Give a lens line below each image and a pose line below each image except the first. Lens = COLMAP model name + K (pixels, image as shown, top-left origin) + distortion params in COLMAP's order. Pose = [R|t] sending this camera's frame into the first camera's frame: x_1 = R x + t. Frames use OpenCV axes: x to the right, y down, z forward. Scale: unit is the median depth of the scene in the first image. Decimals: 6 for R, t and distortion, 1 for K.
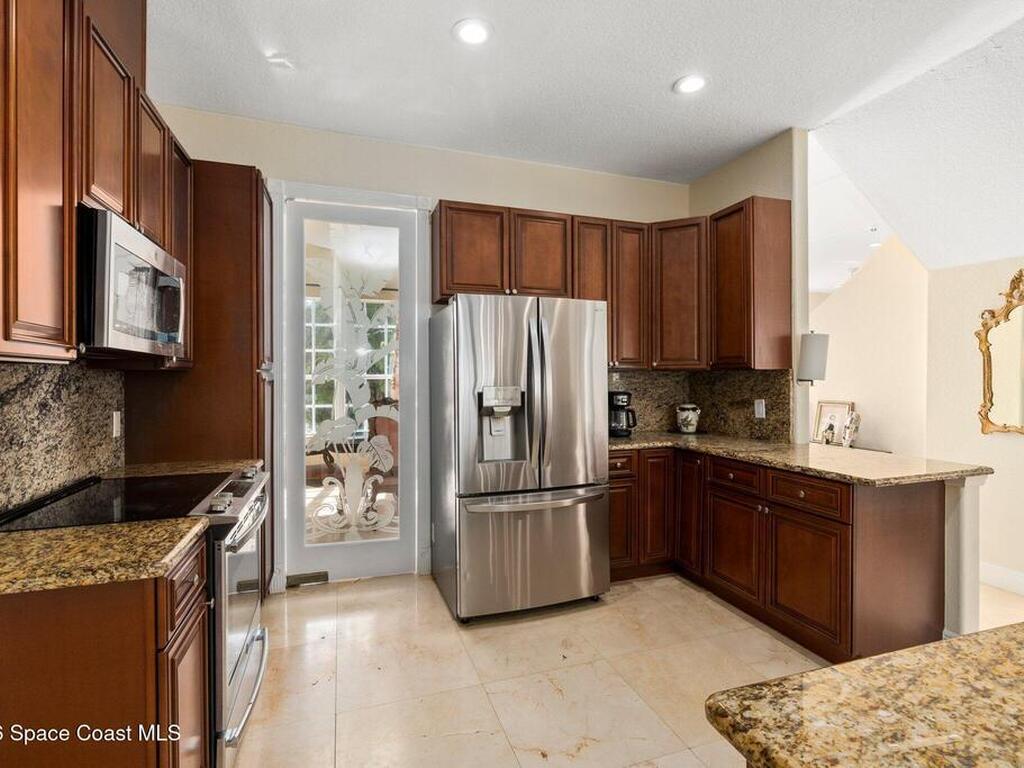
lens RADIAL K [[507.2, 0, 511.8], [0, 507.2, 378.9], [0, 0, 1]] dist [-0.002254, -0.001424]
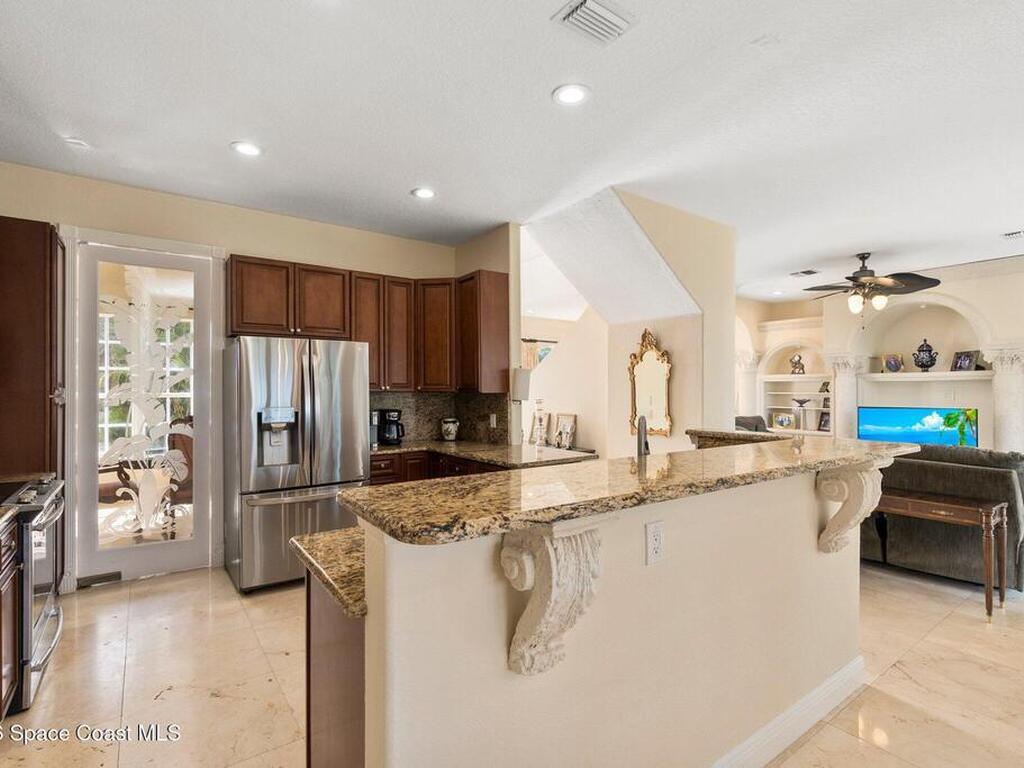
lens RADIAL K [[507.2, 0, 510.6], [0, 507.2, 387.7], [0, 0, 1]] dist [-0.002254, -0.001424]
pose [[0.955026, 0.001514, 0.296518, 0.136247], [0.001301, 0.999956, -0.009295, -0.019717], [-0.296519, 0.009263, 0.954982, -0.350978]]
